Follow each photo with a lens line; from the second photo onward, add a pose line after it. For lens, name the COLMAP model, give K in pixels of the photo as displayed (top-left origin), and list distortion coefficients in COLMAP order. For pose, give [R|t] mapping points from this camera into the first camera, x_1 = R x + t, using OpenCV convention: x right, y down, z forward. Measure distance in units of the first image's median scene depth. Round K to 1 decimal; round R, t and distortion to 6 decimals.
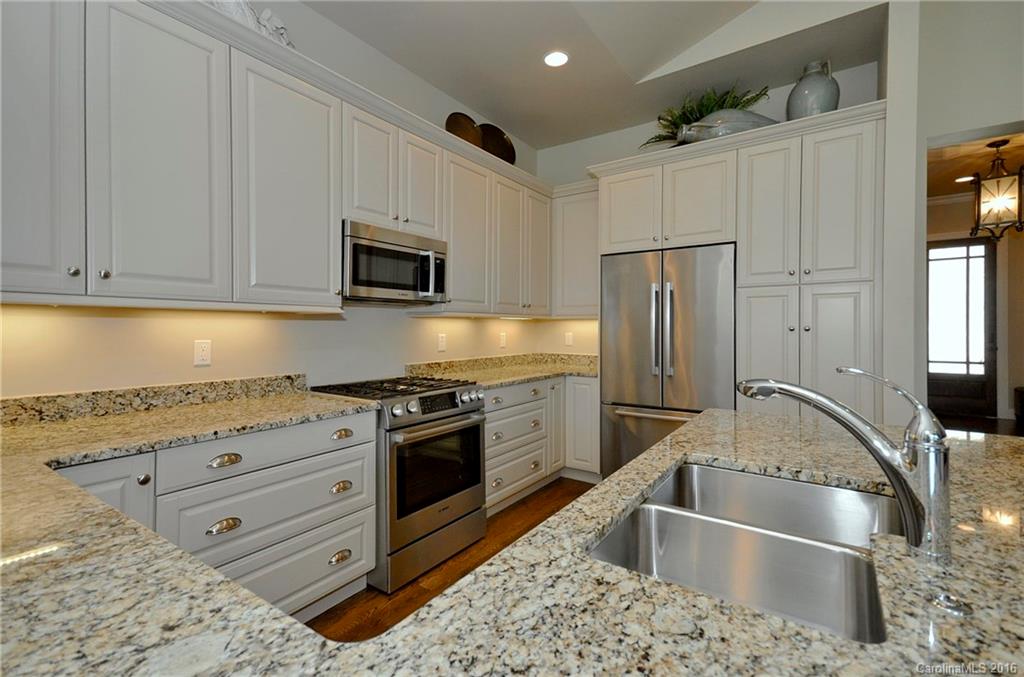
lens RADIAL K [[459.1, 0, 493.8], [0, 459.1, 333.9], [0, 0, 1]] dist [0.000752, 0.000110]
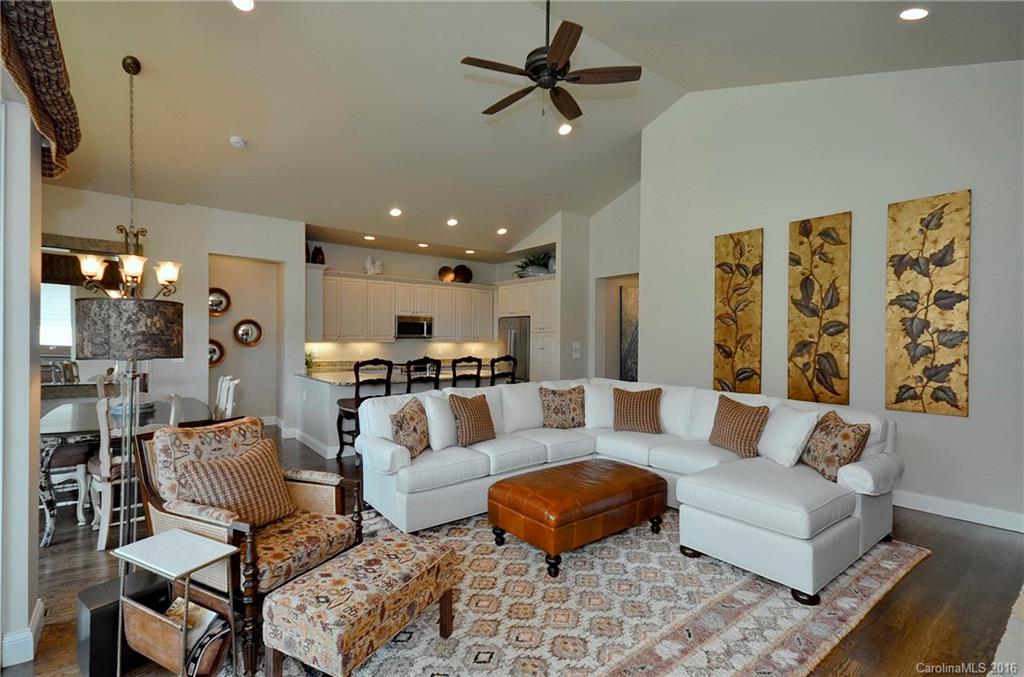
lens RADIAL K [[479.1, 0, 512.0], [0, 479.1, 338.5], [0, 0, 1]] dist [0.000040, -0.000003]
pose [[0.962604, 0.013775, -0.270562, 1.414013], [-0.018054, 0.999748, -0.013334, -0.034644], [0.270311, 0.017720, 0.962610, -2.123337]]
